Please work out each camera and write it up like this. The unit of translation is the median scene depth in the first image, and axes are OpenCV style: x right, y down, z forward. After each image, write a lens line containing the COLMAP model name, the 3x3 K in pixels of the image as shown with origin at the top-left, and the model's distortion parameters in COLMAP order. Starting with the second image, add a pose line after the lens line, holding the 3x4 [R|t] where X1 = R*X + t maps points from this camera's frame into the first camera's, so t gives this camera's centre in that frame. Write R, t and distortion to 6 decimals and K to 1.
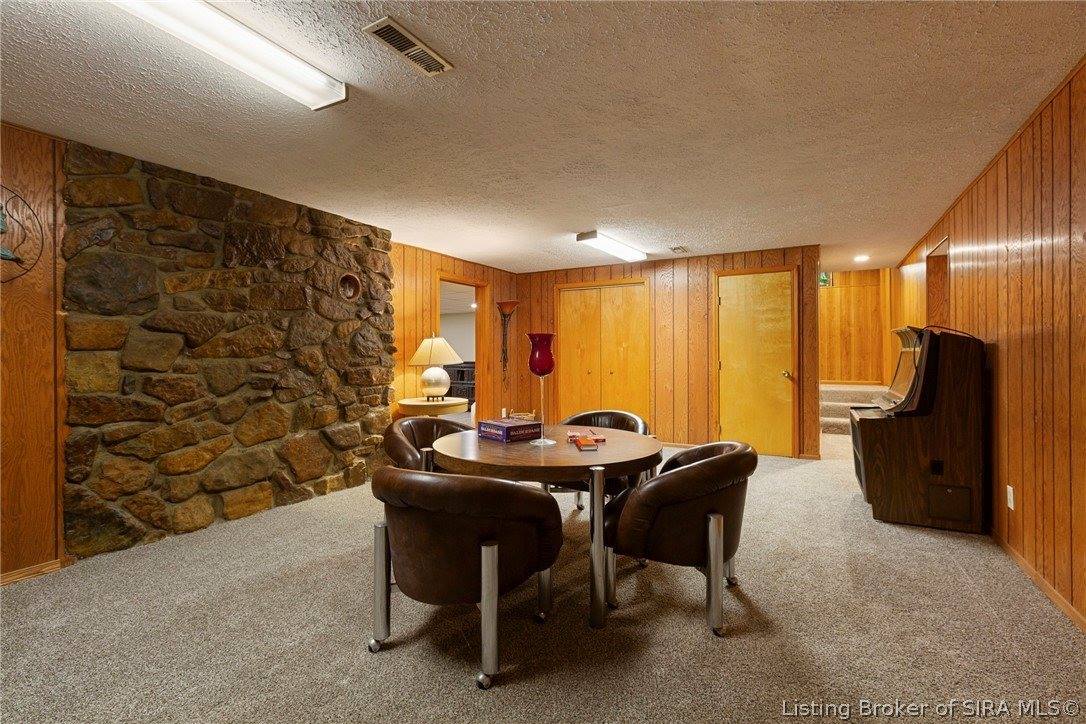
lens RADIAL K [[493.2, 0, 544.1], [0, 493.2, 359.9], [0, 0, 1]] dist [0.003648, 0.000680]
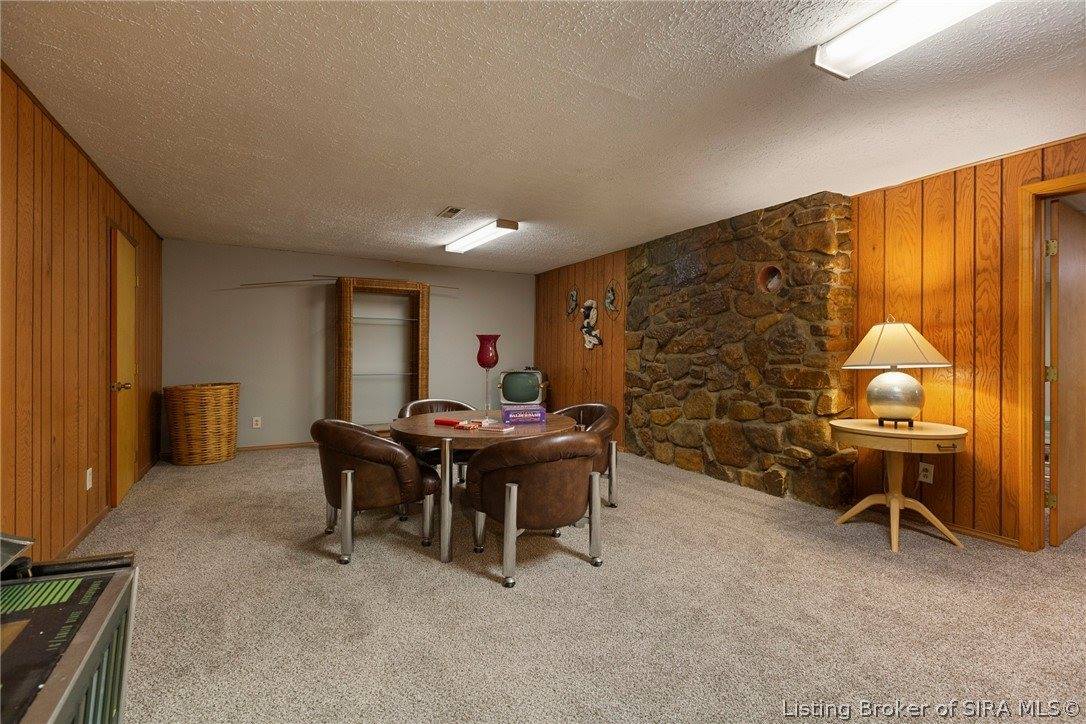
lens RADIAL K [[493.2, 0, 542.6], [0, 493.2, 352.4], [0, 0, 1]] dist [0.003648, 0.000680]
pose [[-0.521479, 0.004356, -0.853253, 0.726036], [-0.004898, 0.999955, 0.008099, -0.016436], [0.853250, 0.008403, -0.521434, 1.294948]]
